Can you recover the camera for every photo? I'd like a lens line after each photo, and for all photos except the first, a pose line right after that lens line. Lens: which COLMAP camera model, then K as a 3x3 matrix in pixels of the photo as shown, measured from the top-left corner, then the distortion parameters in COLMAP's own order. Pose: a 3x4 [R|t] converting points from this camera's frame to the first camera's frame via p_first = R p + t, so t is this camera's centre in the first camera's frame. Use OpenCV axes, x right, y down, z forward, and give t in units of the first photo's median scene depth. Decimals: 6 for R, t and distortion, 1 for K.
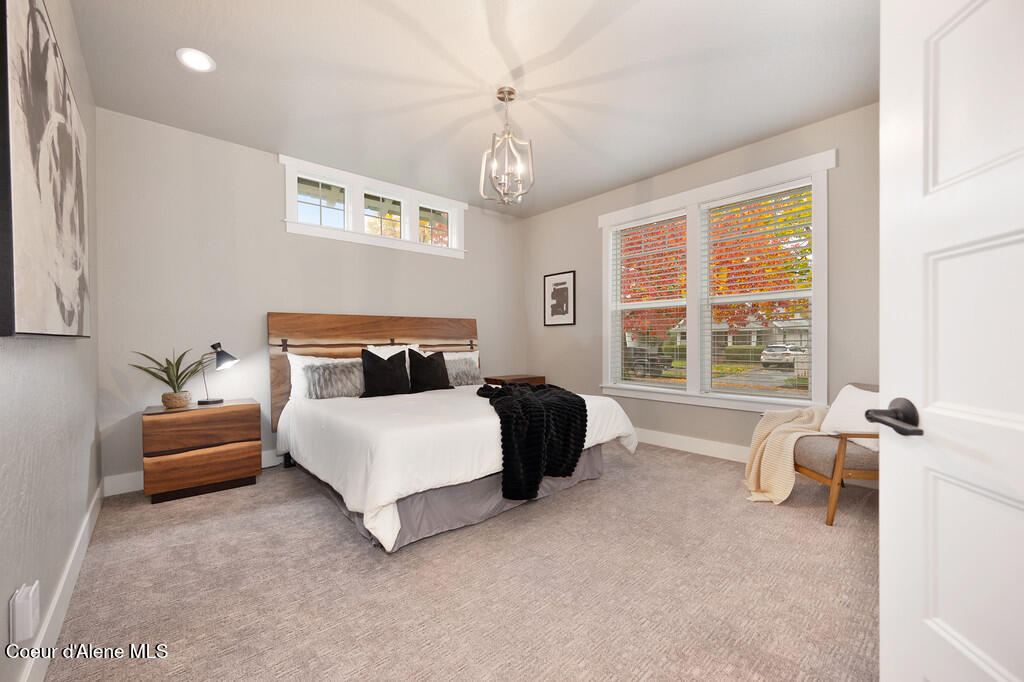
lens RADIAL K [[406.8, 0, 514.7], [0, 406.8, 346.0], [0, 0, 1]] dist [-0.000425, 0.000229]
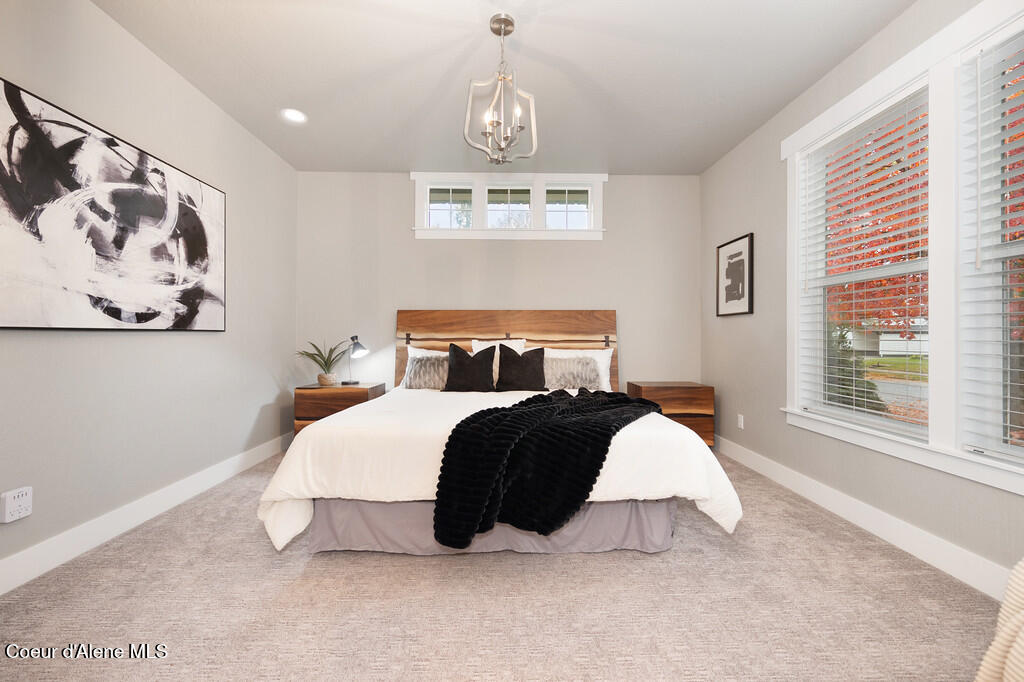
lens RADIAL K [[406.8, 0, 506.1], [0, 406.8, 334.0], [0, 0, 1]] dist [-0.000425, 0.000229]
pose [[0.762259, 0.003675, -0.647262, 0.376355], [-0.016017, 0.999785, -0.013187, -0.004049], [0.647074, 0.020419, 0.762154, 0.312090]]
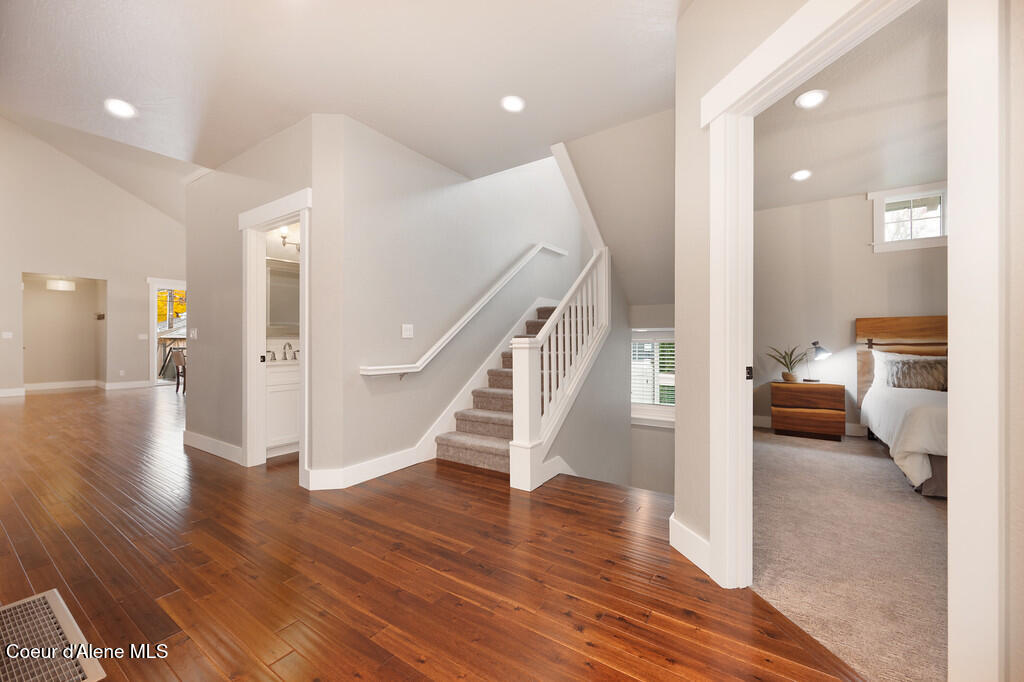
lens RADIAL K [[406.8, 0, 516.8], [0, 406.8, 341.0], [0, 0, 1]] dist [-0.000425, 0.000229]
pose [[0.259487, 0.004970, -0.965734, 0.369747], [-0.014938, 0.999888, 0.001132, 0.005060], [0.965631, 0.014133, 0.259532, -0.388622]]
